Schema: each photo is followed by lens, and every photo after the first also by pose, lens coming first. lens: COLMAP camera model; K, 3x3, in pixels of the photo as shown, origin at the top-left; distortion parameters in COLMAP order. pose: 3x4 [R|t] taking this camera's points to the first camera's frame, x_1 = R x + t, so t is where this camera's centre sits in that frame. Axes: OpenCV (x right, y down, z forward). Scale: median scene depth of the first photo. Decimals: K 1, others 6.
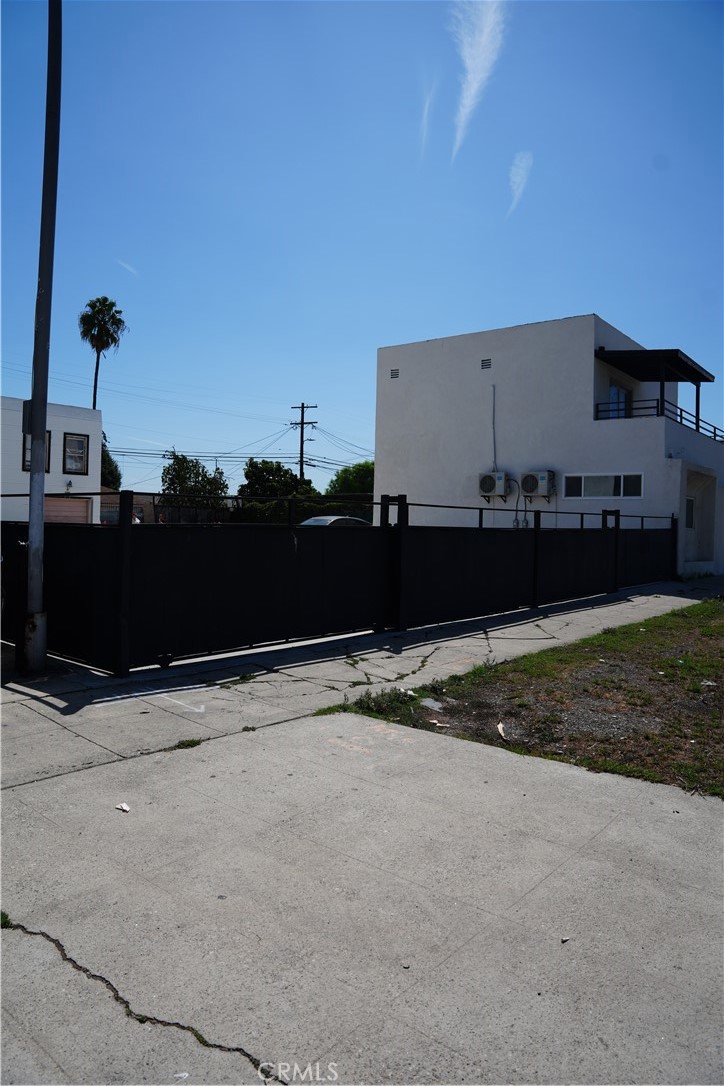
lens RADIAL K [[749.0, 0, 356.5], [0, 749.0, 545.1], [0, 0, 1]] dist [-0.175317, 0.126200]
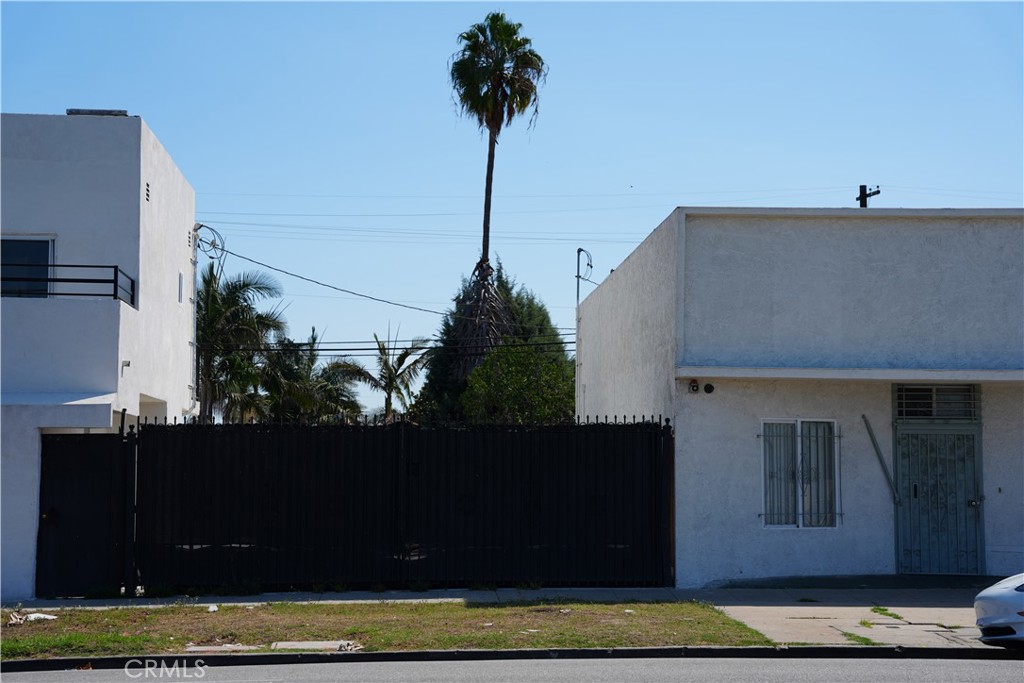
lens RADIAL K [[1960.6, 0, 515.7], [0, 1960.6, 325.6], [0, 0, 1]] dist [0.273565, 0.035613]
pose [[0.690134, -0.075659, -0.719716, 1.562675], [-0.006716, 0.993808, -0.110912, 0.004746], [0.723650, 0.081378, 0.685352, 0.396057]]
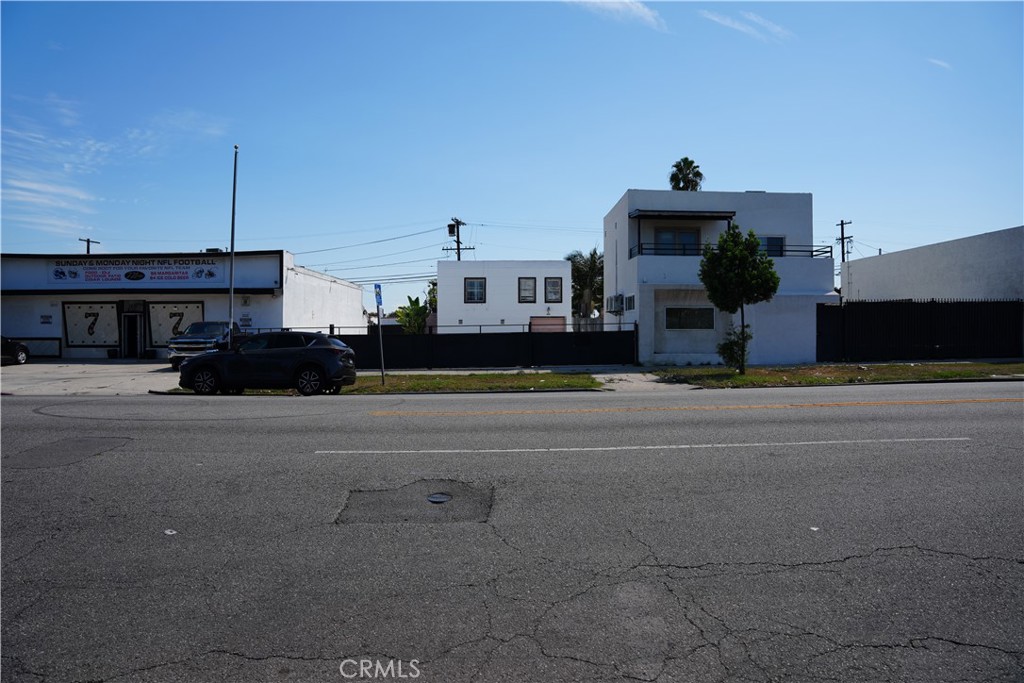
lens RADIAL K [[706.3, 0, 527.1], [0, 706.3, 337.4], [0, 0, 1]] dist [-0.175317, 0.126200]
pose [[0.665194, -0.015997, -0.746499, 1.062115], [0.001896, 0.999803, -0.019735, 0.015710], [0.746668, 0.011712, 0.665094, -0.113907]]
